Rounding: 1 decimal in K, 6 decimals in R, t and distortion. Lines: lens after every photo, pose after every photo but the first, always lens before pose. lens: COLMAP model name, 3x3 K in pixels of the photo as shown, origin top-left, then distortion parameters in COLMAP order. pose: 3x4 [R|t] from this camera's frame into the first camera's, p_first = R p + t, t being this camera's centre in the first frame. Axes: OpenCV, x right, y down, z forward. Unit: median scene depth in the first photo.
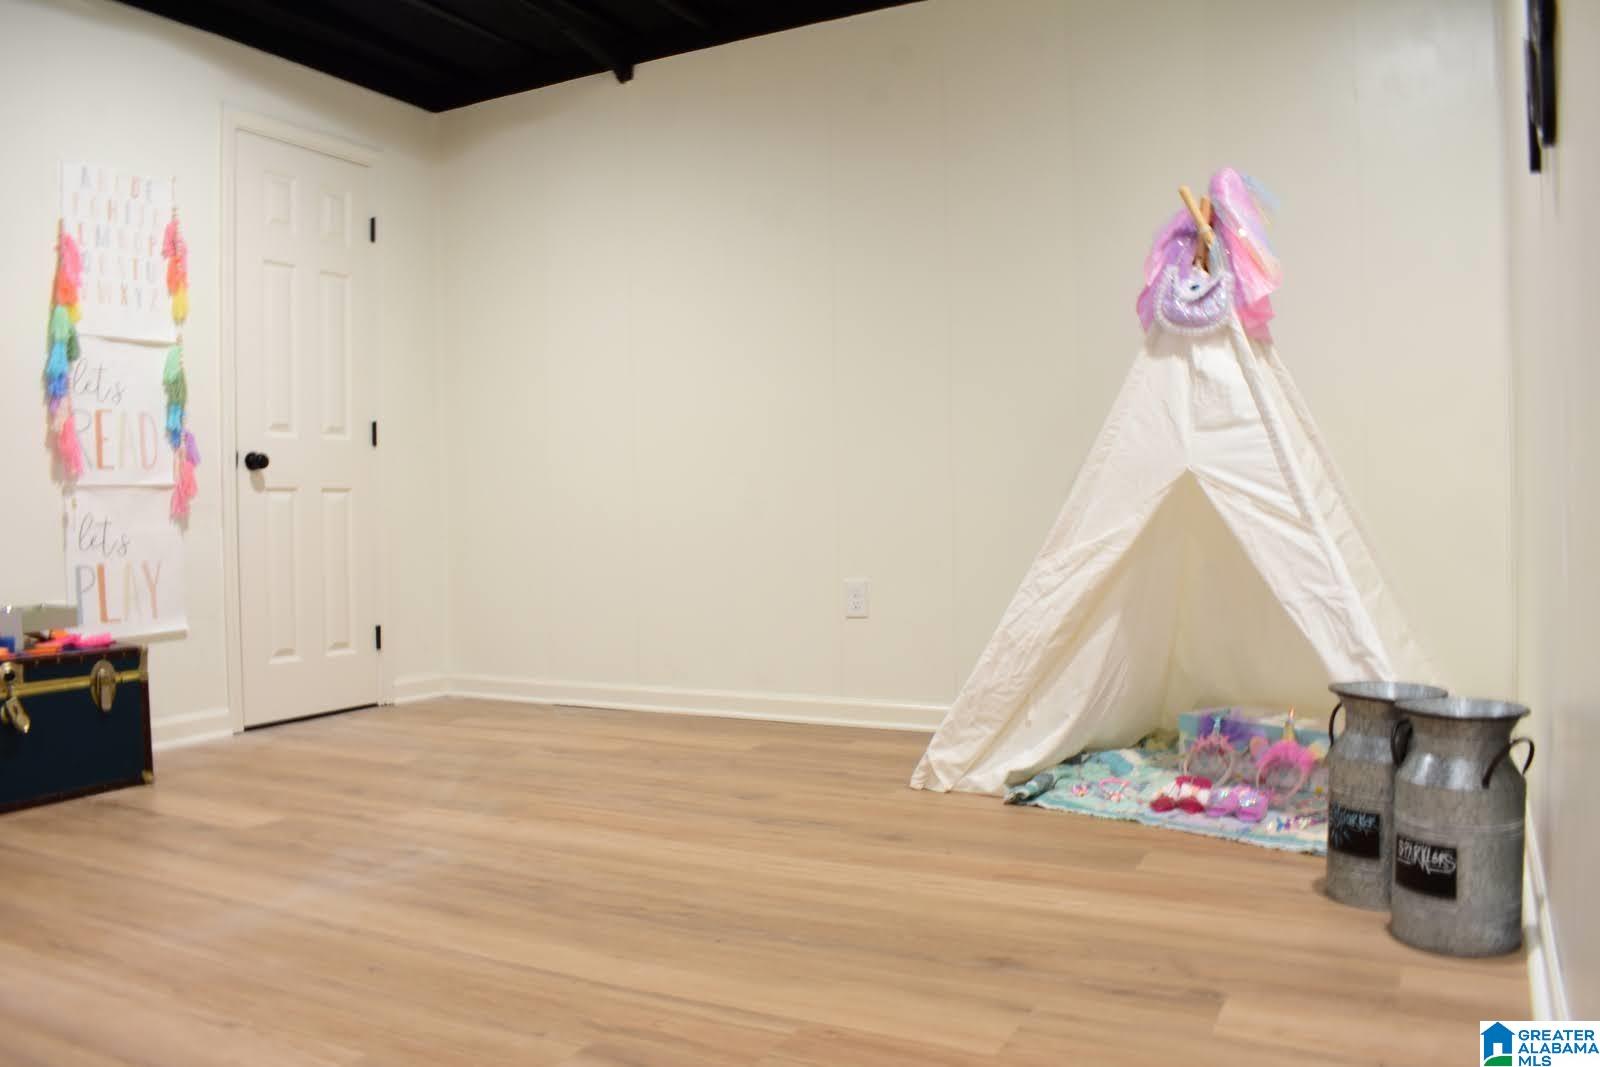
lens RADIAL K [[1262.0, 0, 802.1], [0, 1262.0, 531.9], [0, 0, 1]] dist [-0.091886, 0.010922]
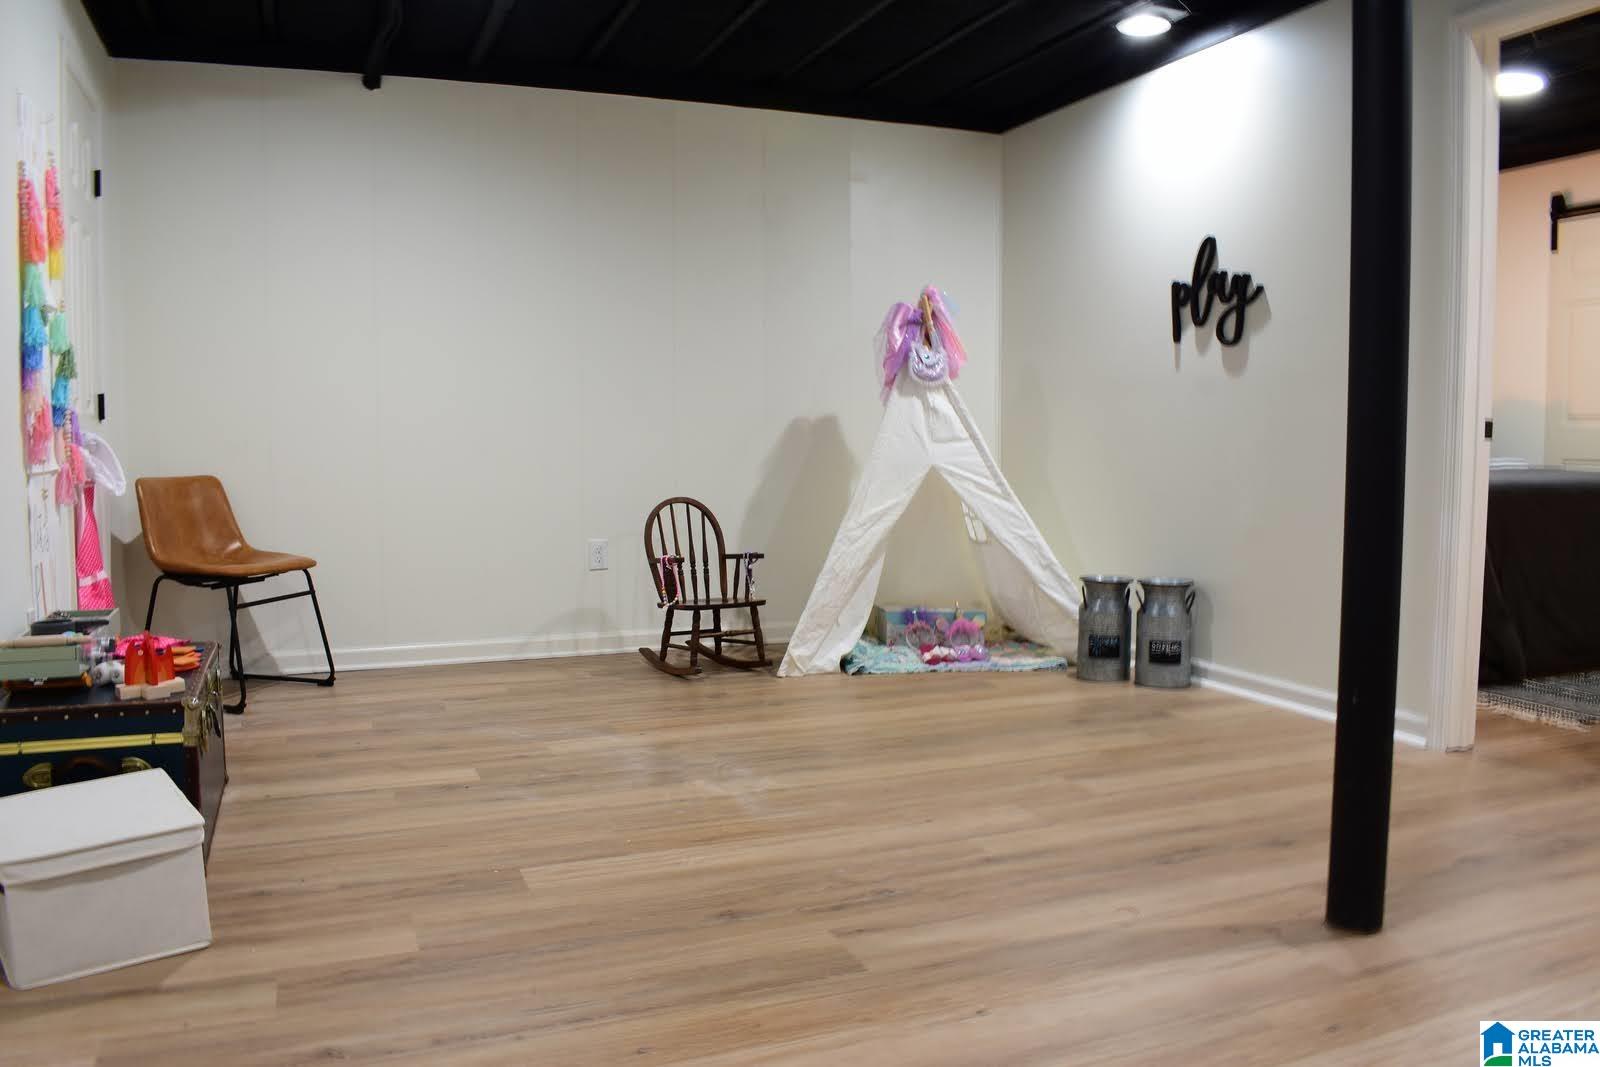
lens RADIAL K [[1262.0, 0, 801.7], [0, 1262.0, 536.8], [0, 0, 1]] dist [-0.091886, 0.010922]
pose [[0.638908, -0.043606, 0.768046, -1.138360], [0.006204, 0.998652, 0.051537, -0.042352], [-0.769258, -0.028162, 0.638317, 0.034958]]
